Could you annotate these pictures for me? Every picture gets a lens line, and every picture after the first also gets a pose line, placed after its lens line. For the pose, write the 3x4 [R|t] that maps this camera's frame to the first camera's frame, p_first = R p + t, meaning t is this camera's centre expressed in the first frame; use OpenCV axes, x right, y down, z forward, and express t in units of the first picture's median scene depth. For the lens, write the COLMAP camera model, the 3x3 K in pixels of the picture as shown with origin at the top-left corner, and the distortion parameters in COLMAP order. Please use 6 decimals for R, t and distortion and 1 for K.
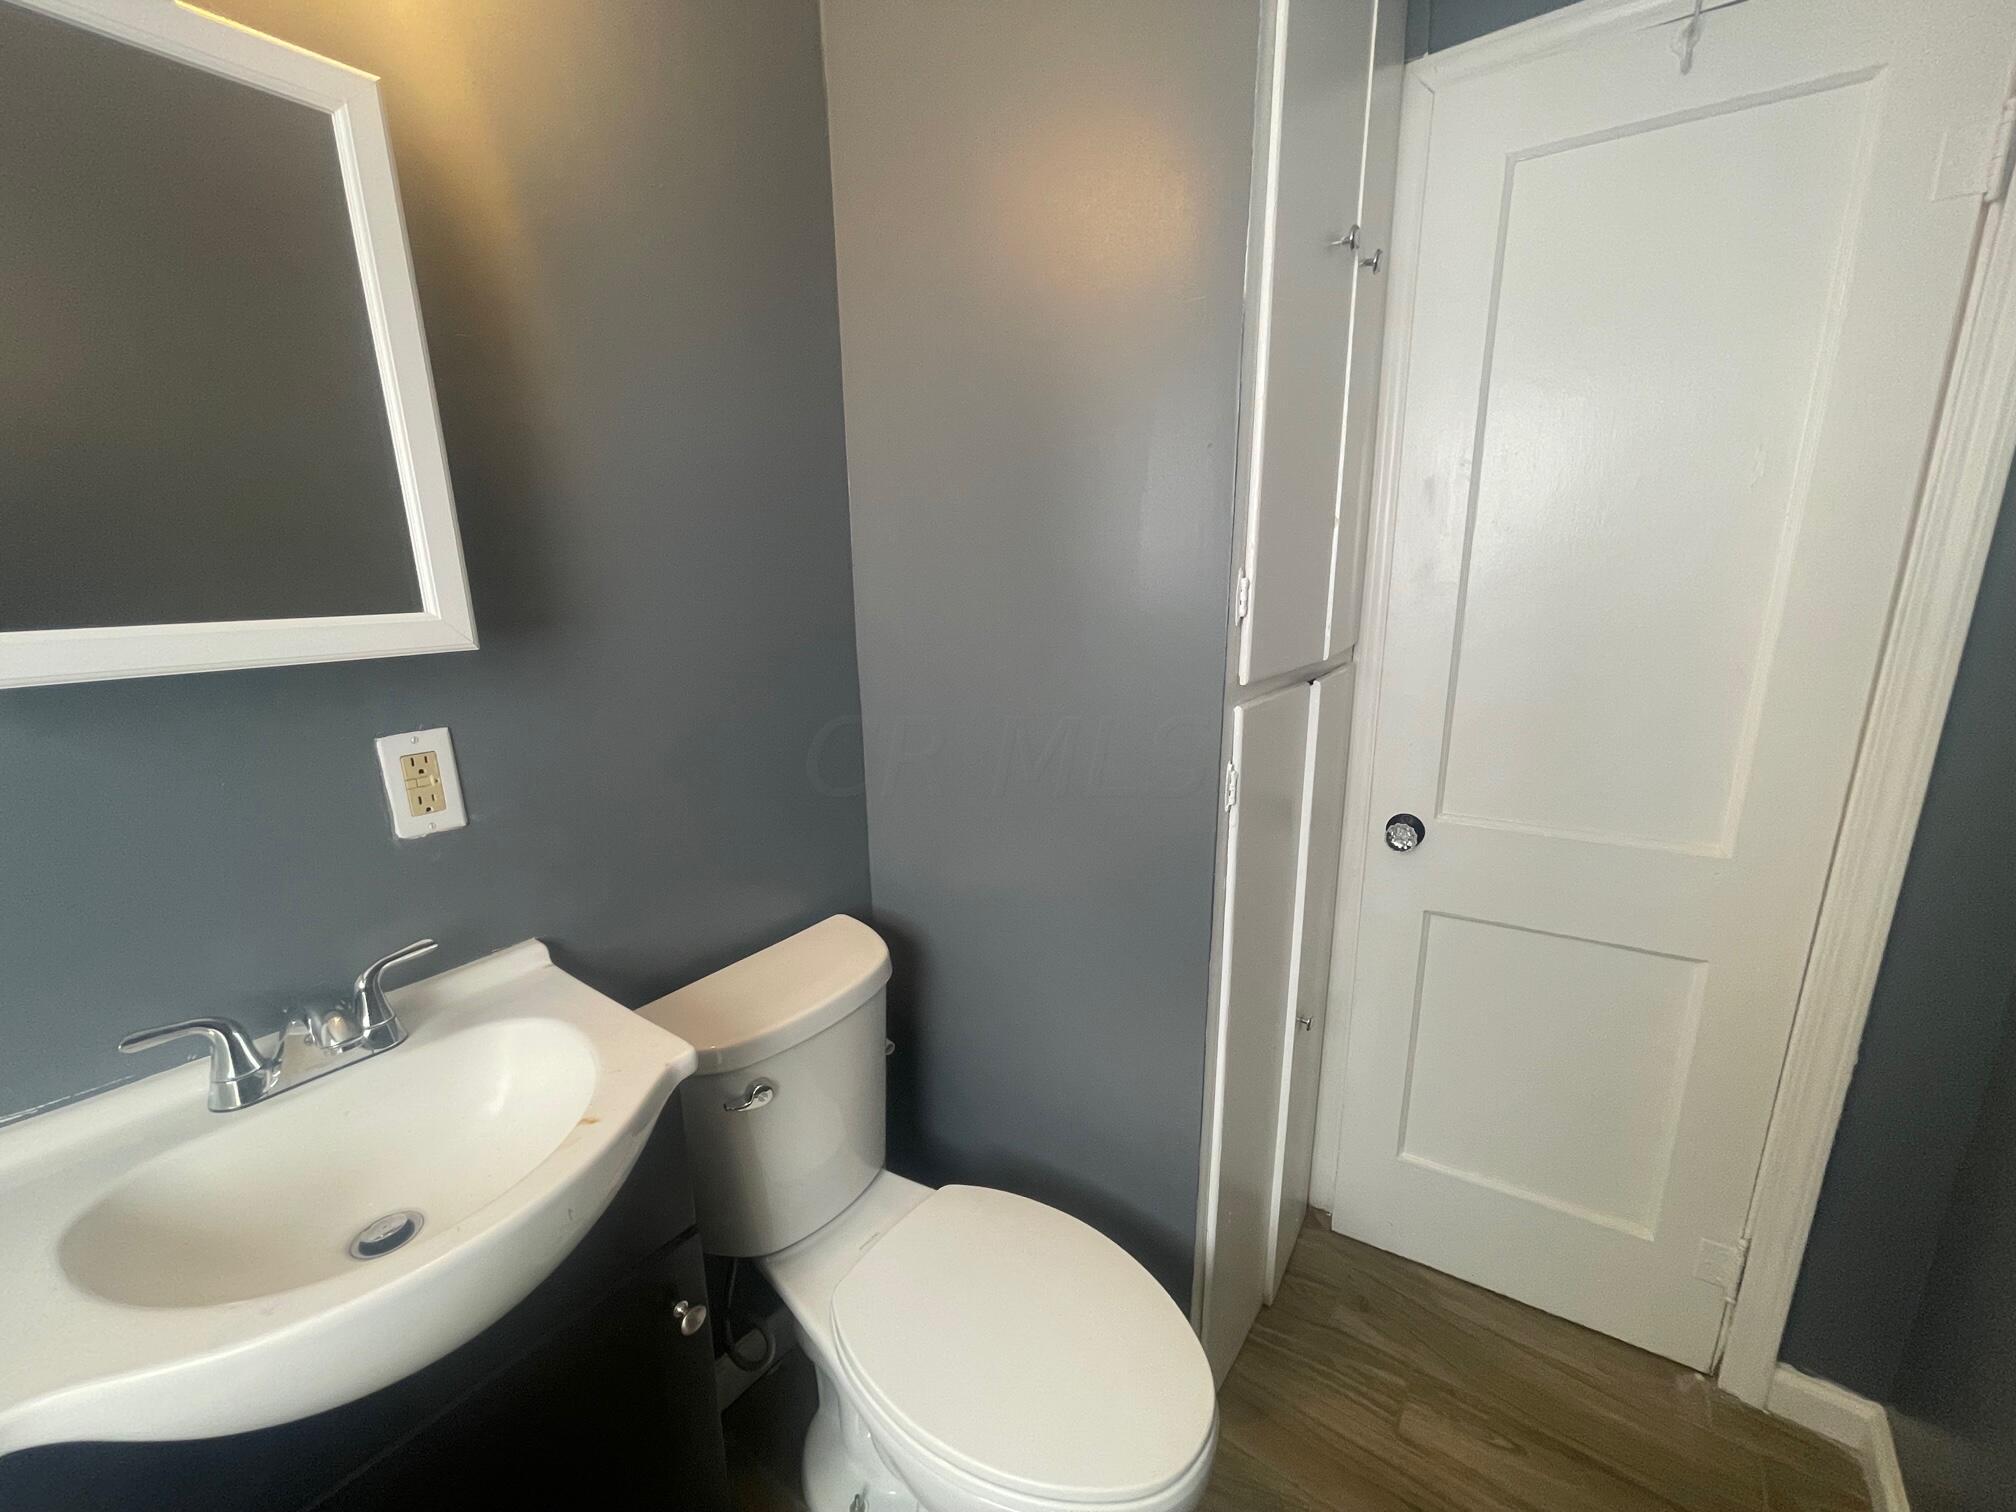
lens RADIAL K [[815.4, 0, 1009.4], [0, 815.4, 754.4], [0, 0, 1]] dist [0.009650, 0.000393]
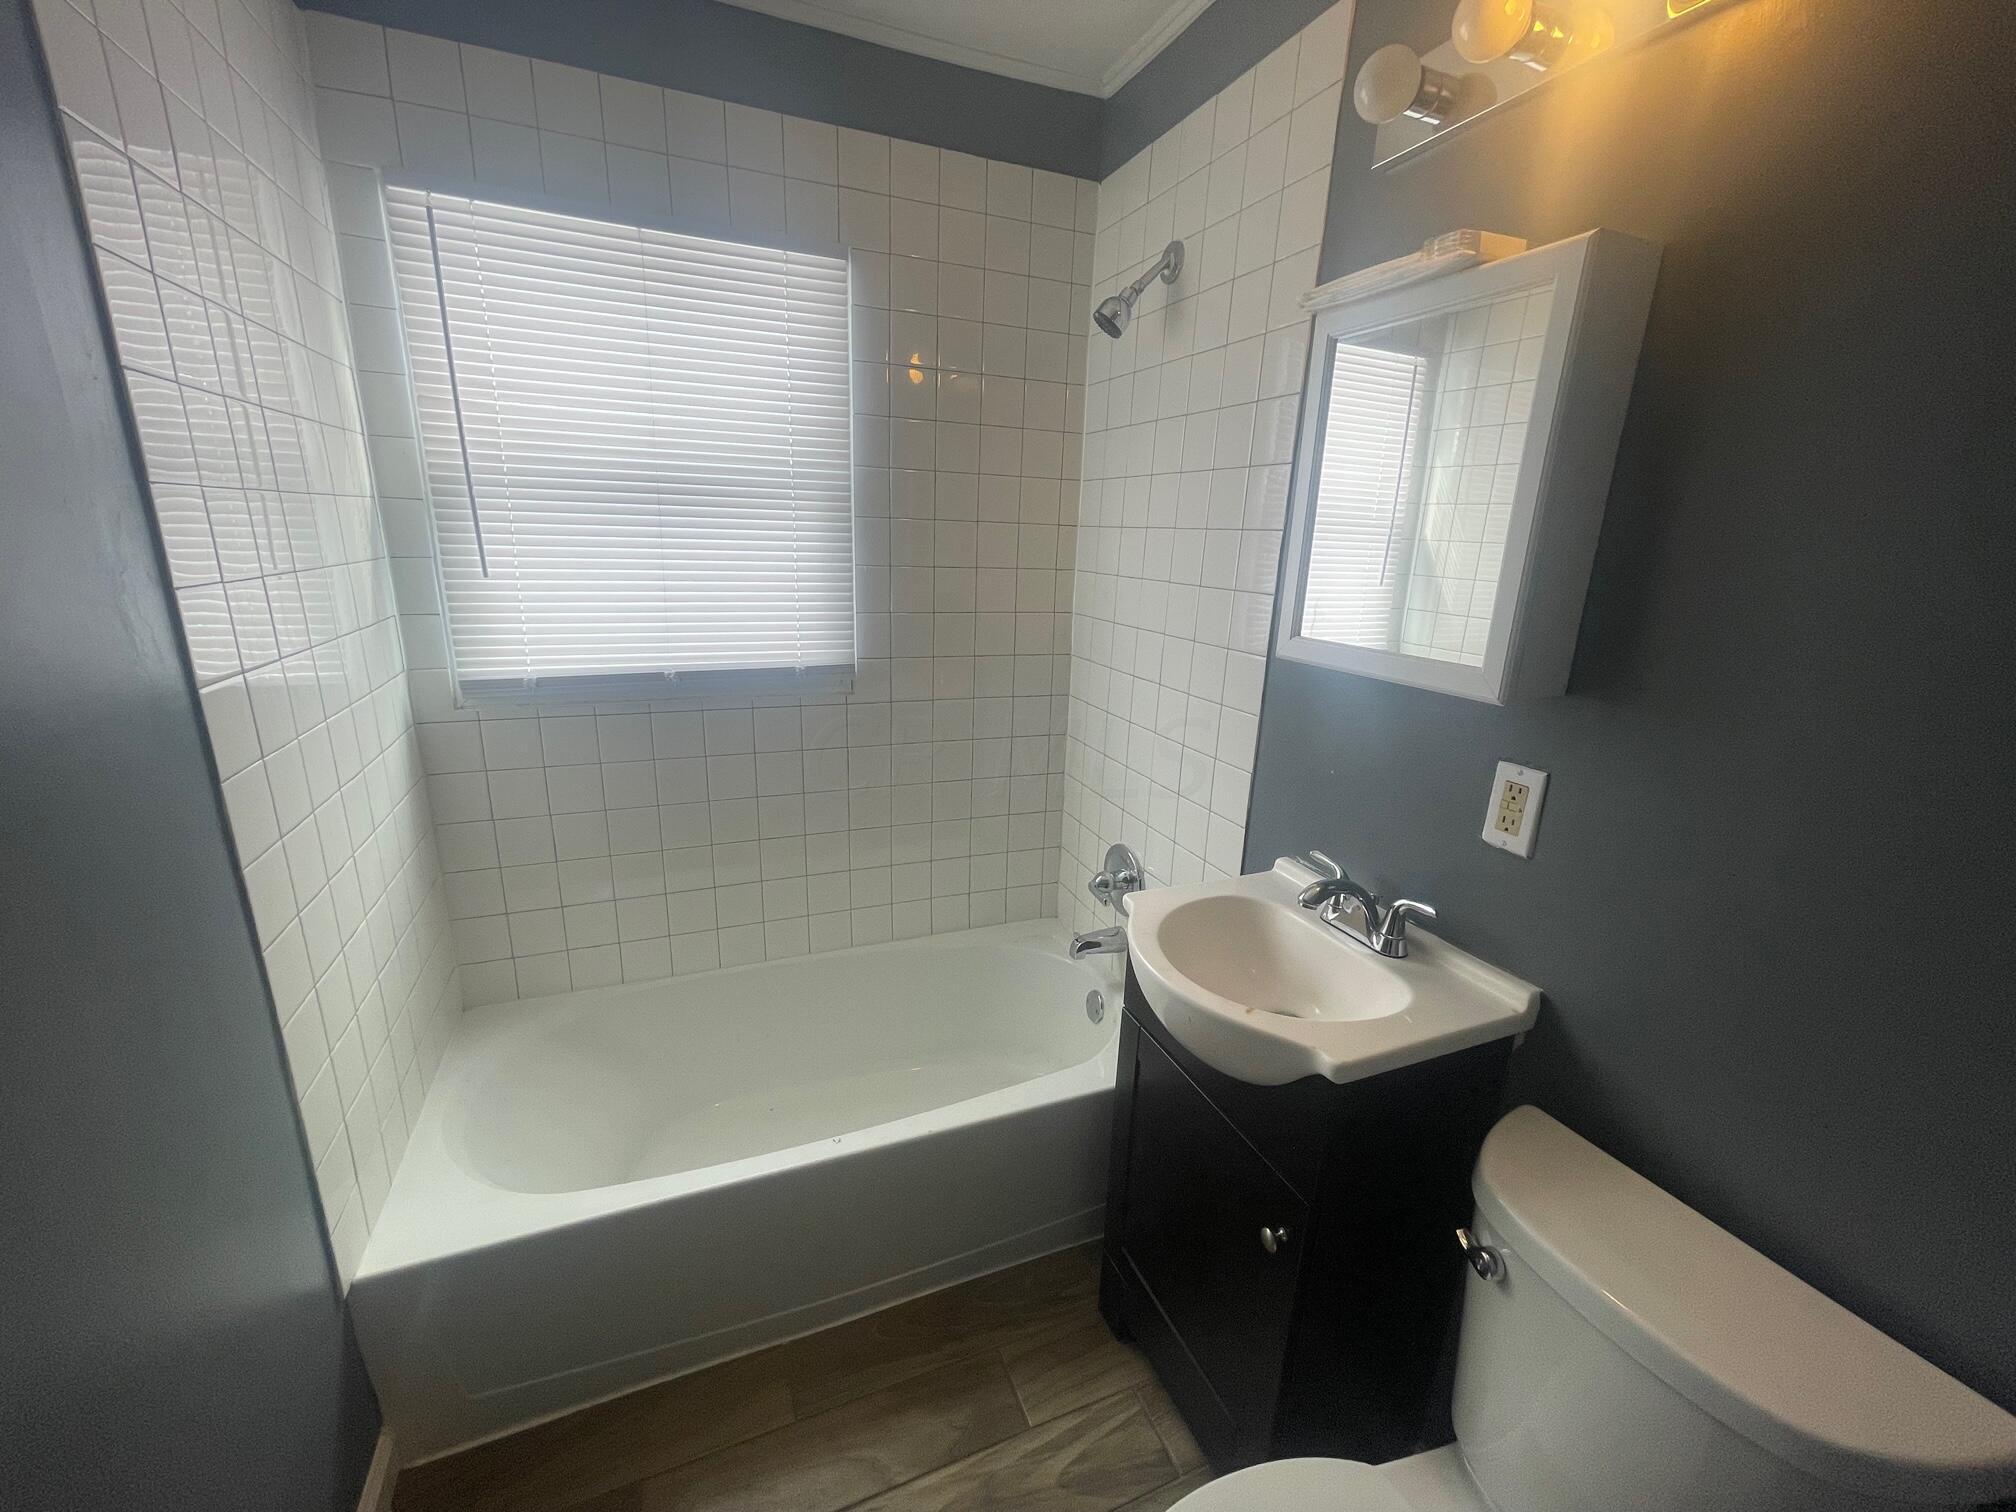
lens RADIAL K [[815.4, 0, 1009.4], [0, 815.4, 761.3], [0, 0, 1]] dist [0.009650, 0.000393]
pose [[-0.518008, 0.226034, -0.824971, 0.639052], [-0.226962, 0.893564, 0.387340, -0.324026], [0.824716, 0.387882, -0.411572, 0.866265]]
